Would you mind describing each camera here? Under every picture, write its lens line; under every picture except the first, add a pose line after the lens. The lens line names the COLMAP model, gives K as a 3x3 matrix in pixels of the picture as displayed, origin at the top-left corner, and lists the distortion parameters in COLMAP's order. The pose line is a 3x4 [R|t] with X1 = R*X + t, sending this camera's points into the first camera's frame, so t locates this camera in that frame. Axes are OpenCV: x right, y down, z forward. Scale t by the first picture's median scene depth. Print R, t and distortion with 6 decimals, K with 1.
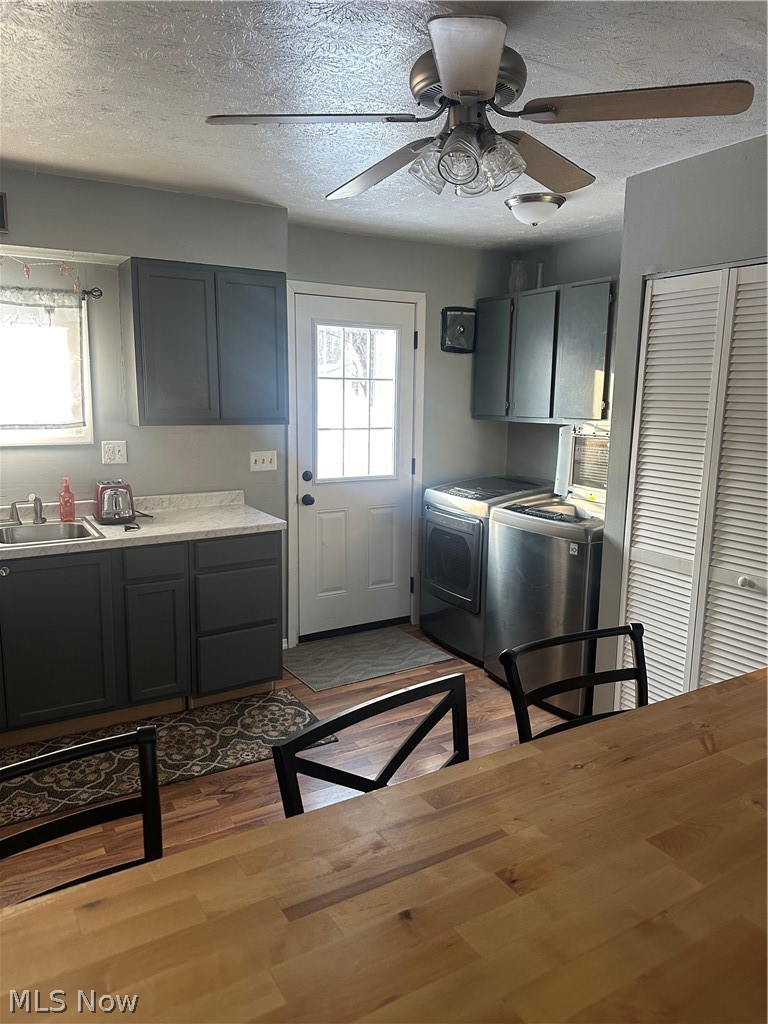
lens RADIAL K [[713.3, 0, 382.6], [0, 713.3, 494.8], [0, 0, 1]] dist [0.073000, -0.082902]
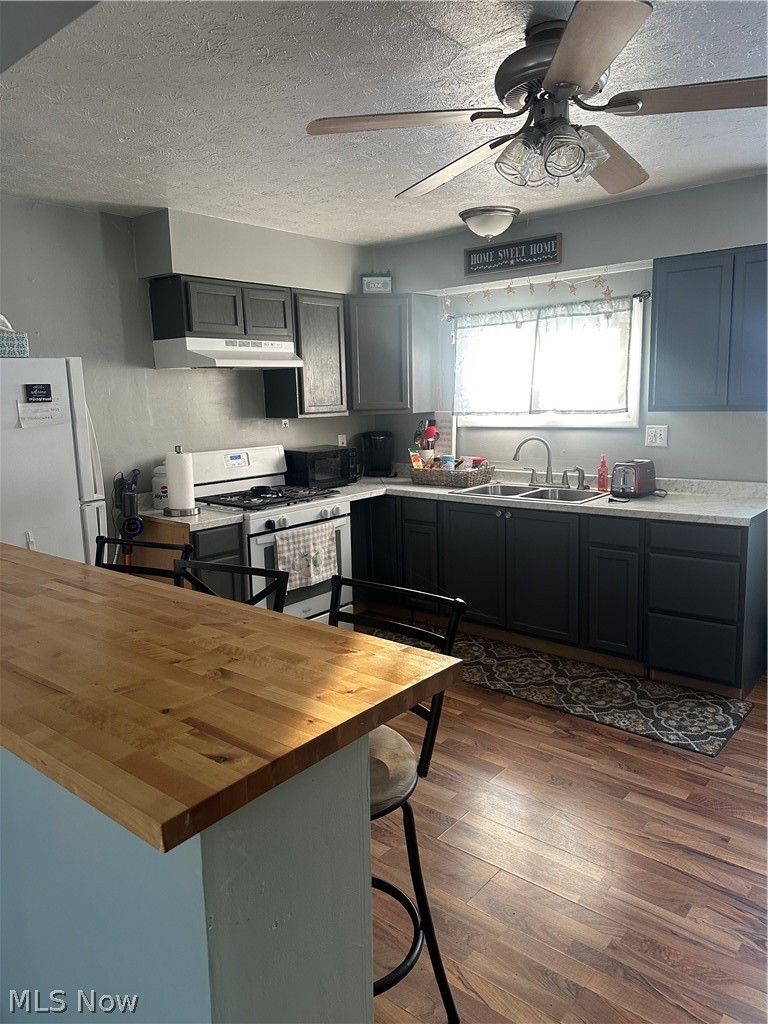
lens RADIAL K [[713.3, 0, 382.6], [0, 713.3, 494.8], [0, 0, 1]] dist [0.073000, -0.082902]
pose [[0.346732, 0.118949, -0.930391, 0.570470], [-0.107125, 0.990458, 0.086706, -0.022026], [0.931827, 0.069604, 0.356166, 0.239129]]
